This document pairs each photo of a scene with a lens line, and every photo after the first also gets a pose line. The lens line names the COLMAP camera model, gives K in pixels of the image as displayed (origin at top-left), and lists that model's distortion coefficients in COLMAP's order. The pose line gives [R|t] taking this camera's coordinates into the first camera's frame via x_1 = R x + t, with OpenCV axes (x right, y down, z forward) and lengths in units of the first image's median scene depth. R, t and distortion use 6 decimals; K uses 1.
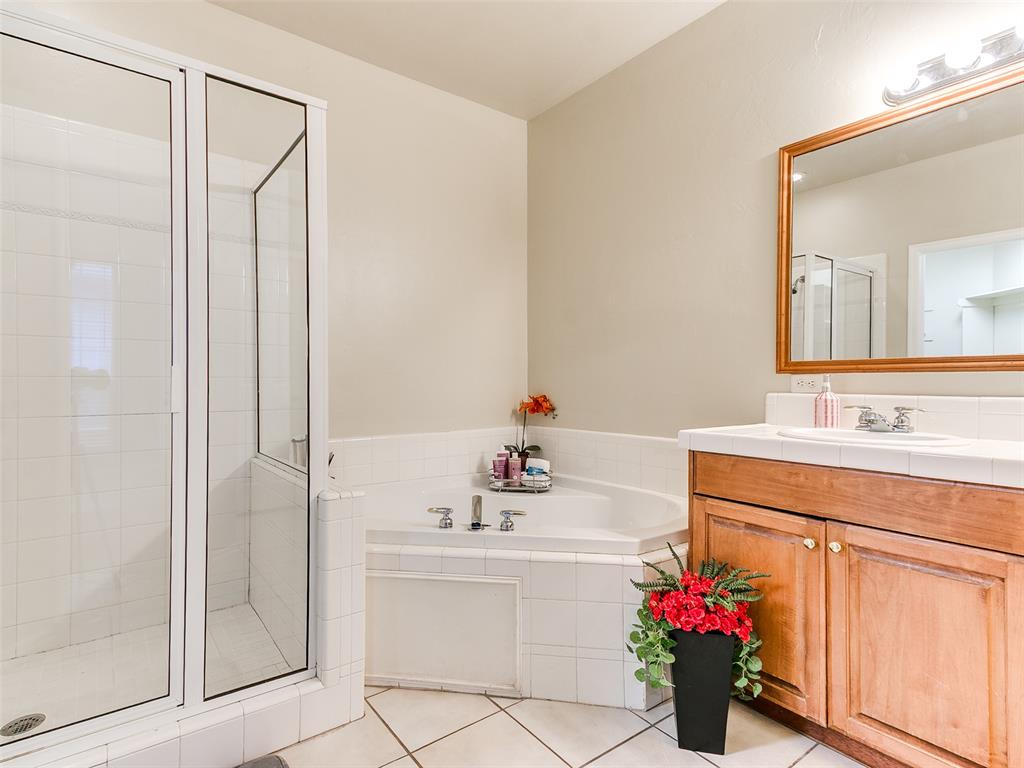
lens RADIAL K [[535.9, 0, 511.3], [0, 535.9, 362.4], [0, 0, 1]] dist [0.015572, 0.000785]
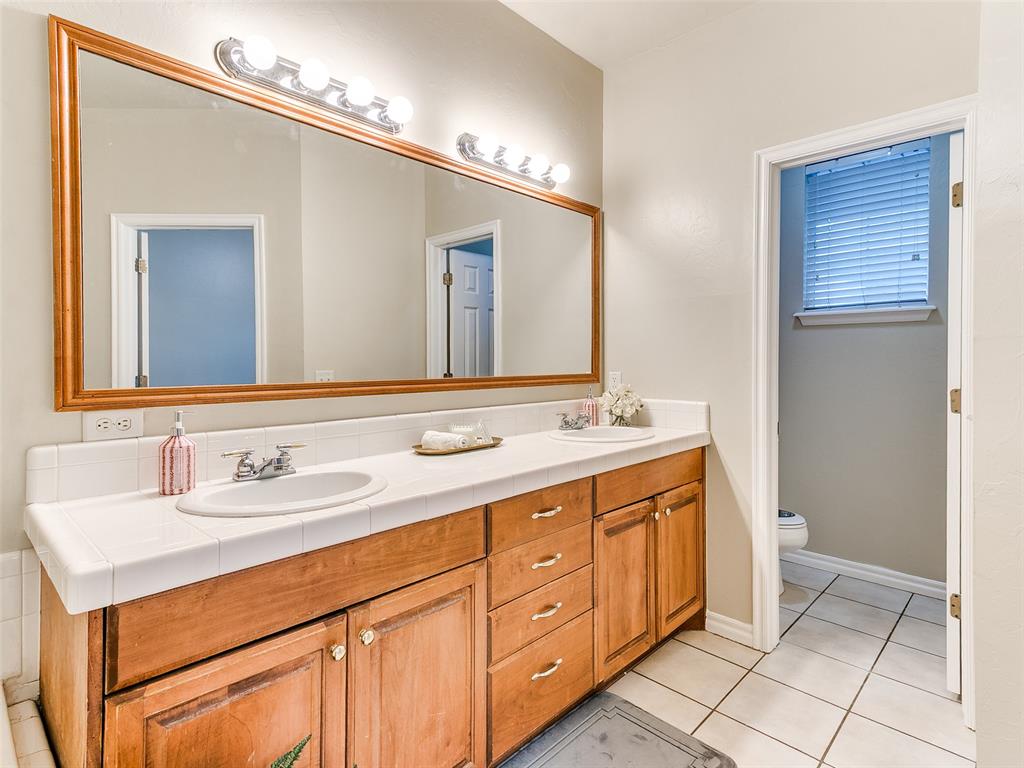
lens RADIAL K [[535.9, 0, 511.3], [0, 535.9, 362.4], [0, 0, 1]] dist [0.015572, 0.000785]
pose [[-0.137440, 0.001142, 0.990509, -0.183021], [-0.033257, 0.999430, -0.005767, -0.056440], [-0.989952, -0.033734, -0.137324, 0.767503]]
